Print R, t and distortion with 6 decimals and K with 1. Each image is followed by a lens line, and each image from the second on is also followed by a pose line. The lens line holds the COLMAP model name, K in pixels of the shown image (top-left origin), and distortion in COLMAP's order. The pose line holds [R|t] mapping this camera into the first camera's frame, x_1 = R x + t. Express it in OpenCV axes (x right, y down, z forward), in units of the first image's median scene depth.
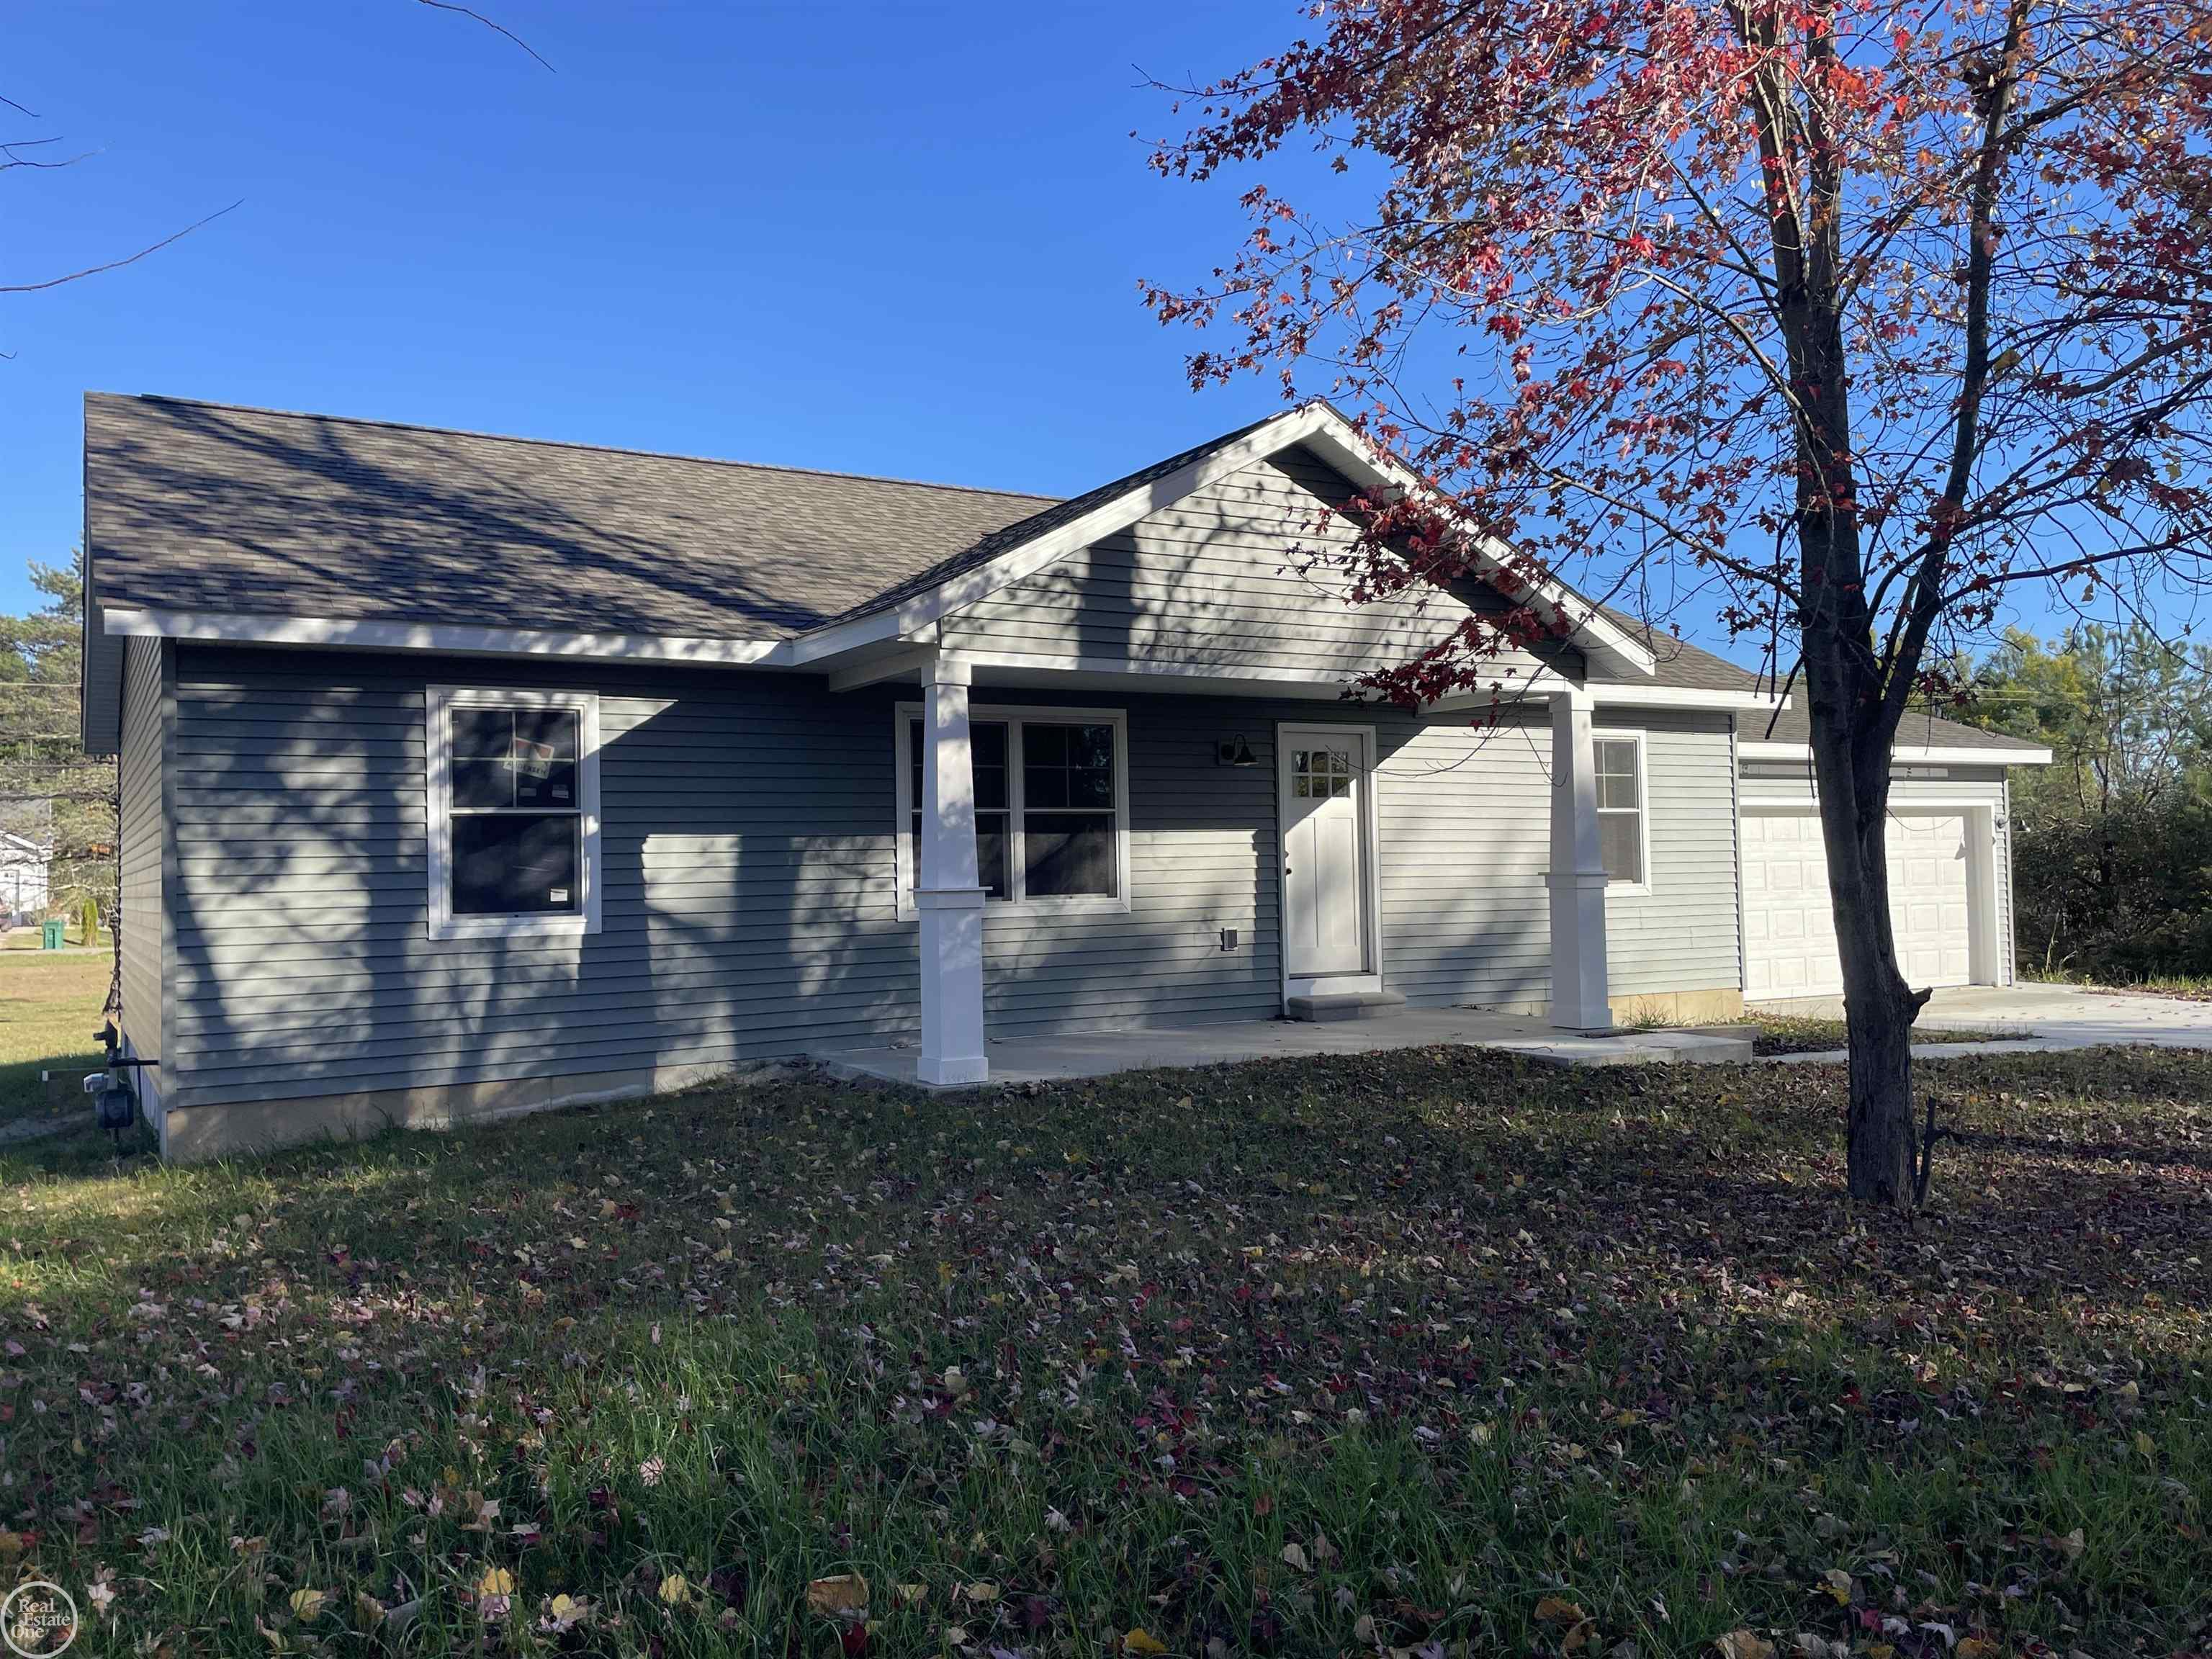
lens RADIAL K [[1773.4, 0, 1092.8], [0, 1773.4, 816.3], [0, 0, 1]] dist [0.048974, 0.002948]
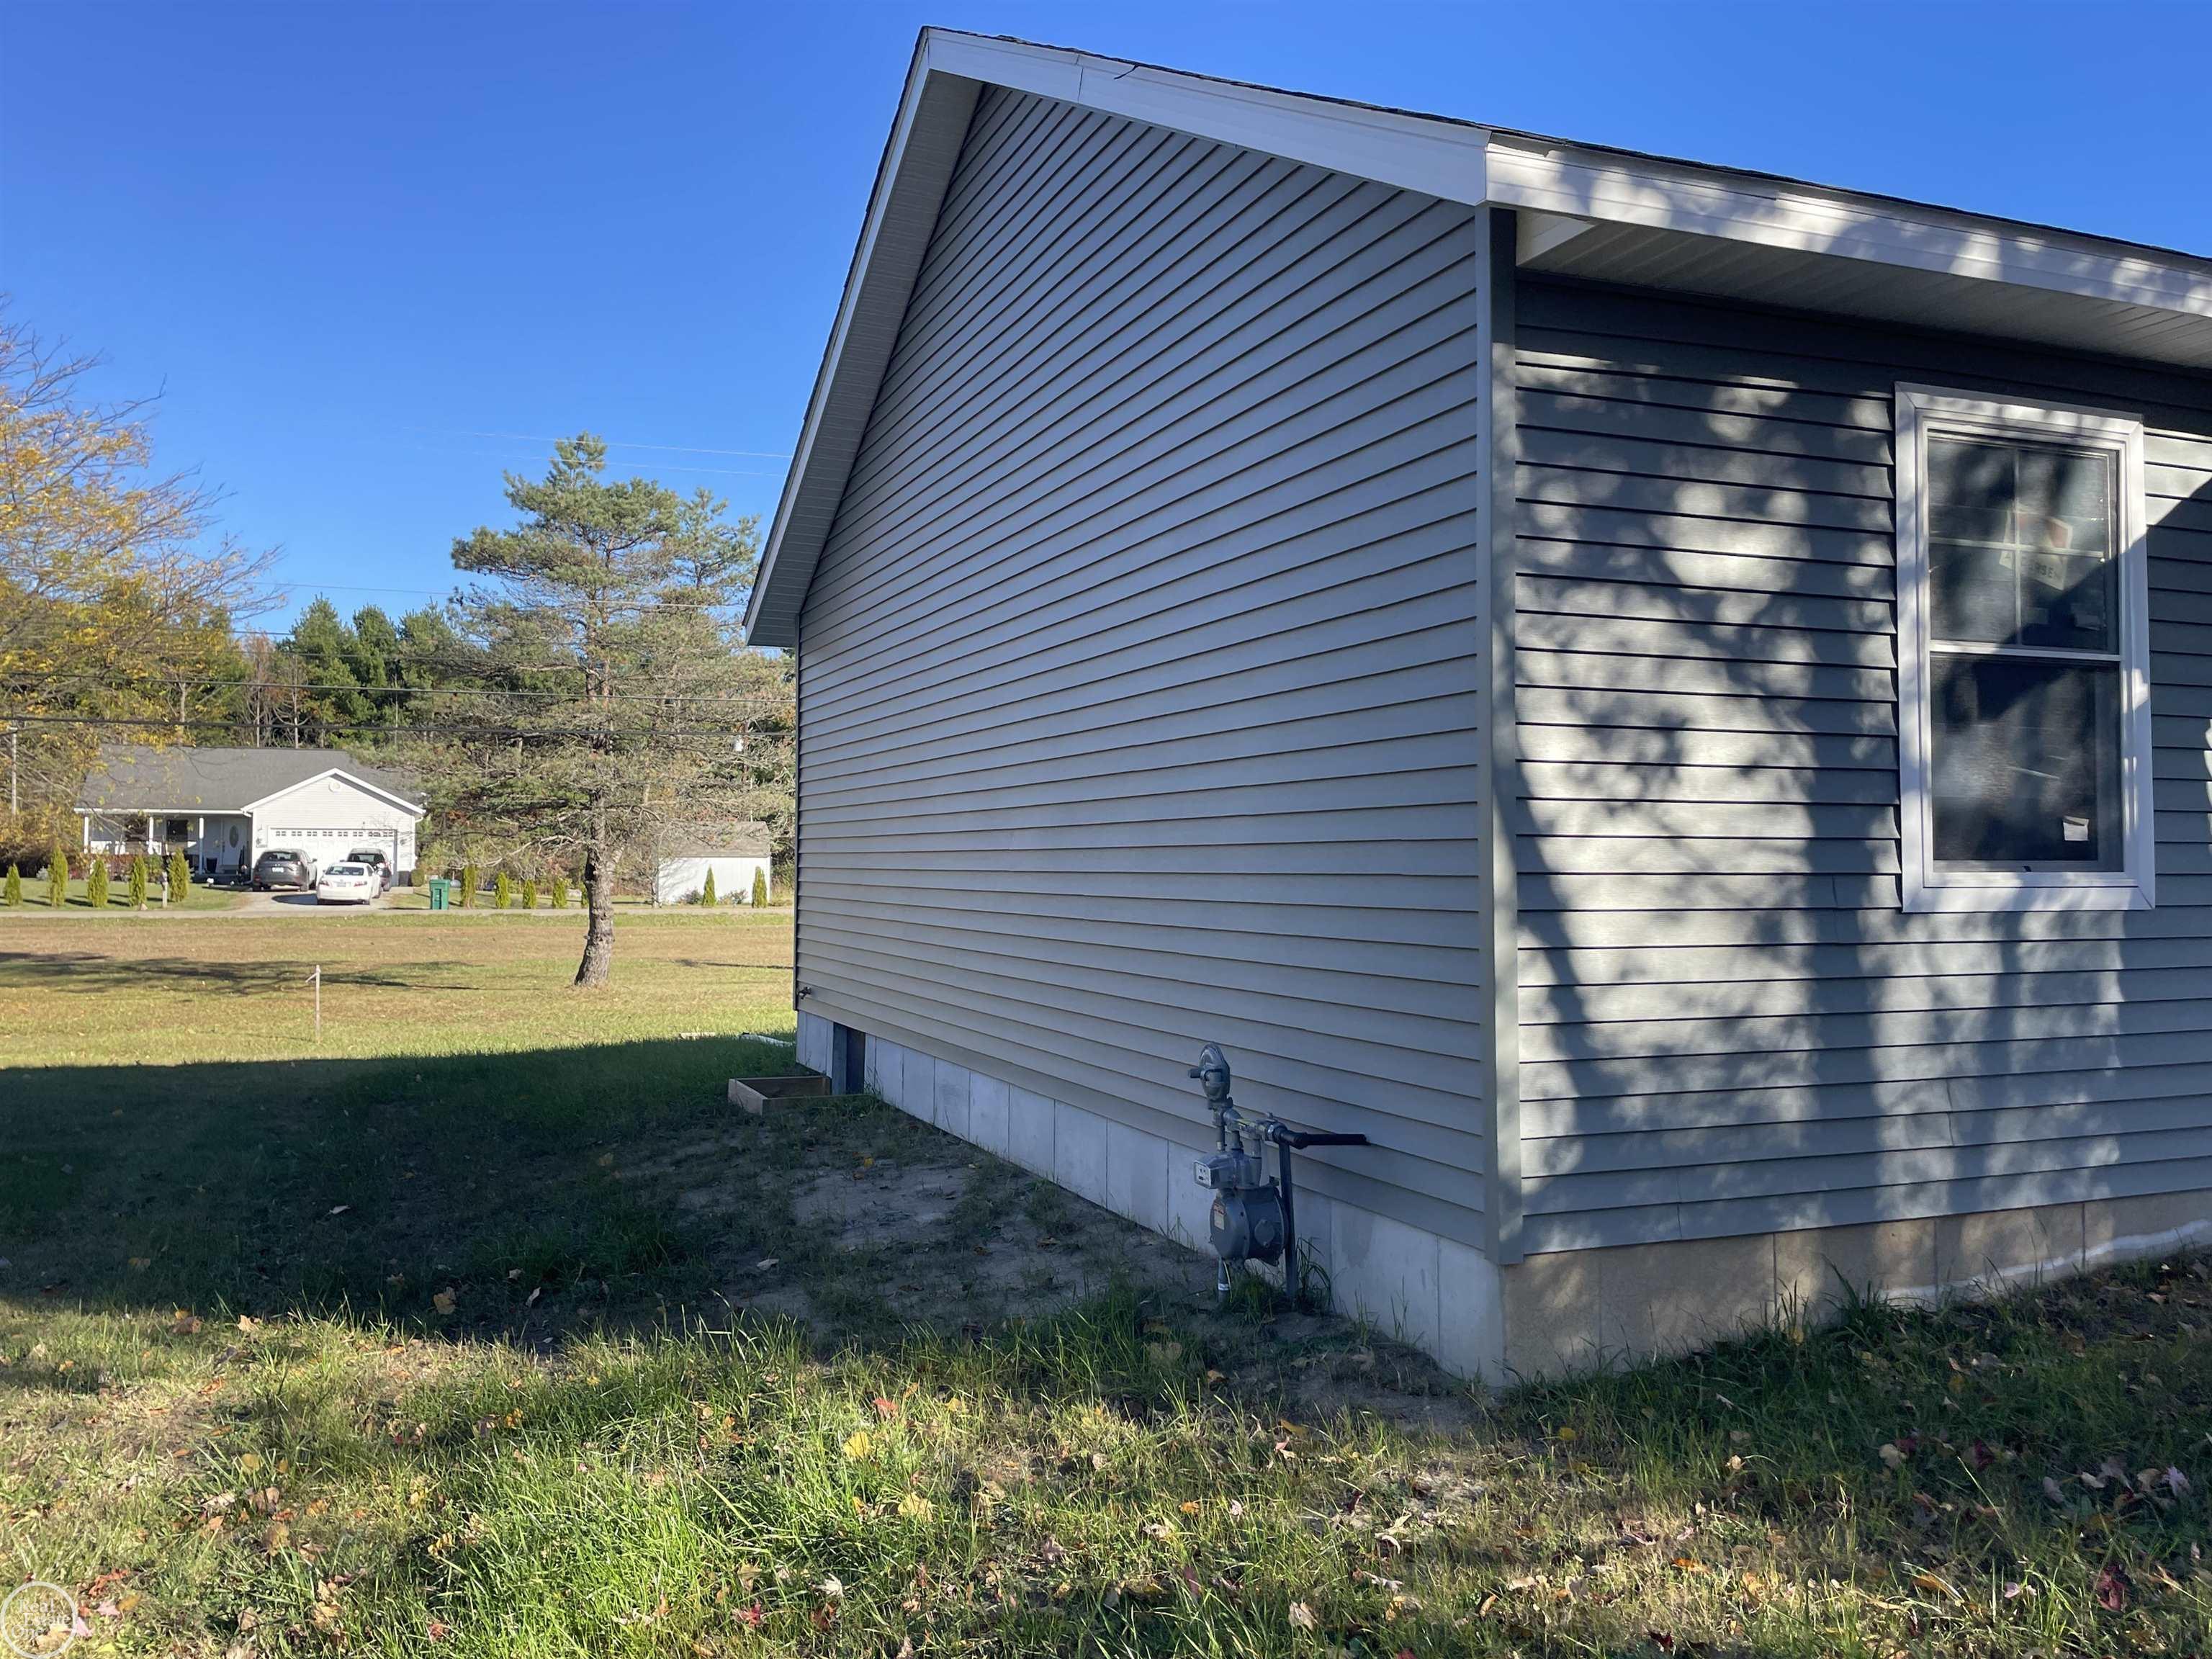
lens RADIAL K [[1773.4, 0, 1105.2], [0, 1773.4, 828.1], [0, 0, 1]] dist [0.048974, 0.002948]
pose [[0.990581, 0.020057, -0.135449, -0.498194], [-0.018071, 0.999711, 0.015873, 0.041117], [0.135729, -0.013276, 0.990657, 0.475989]]
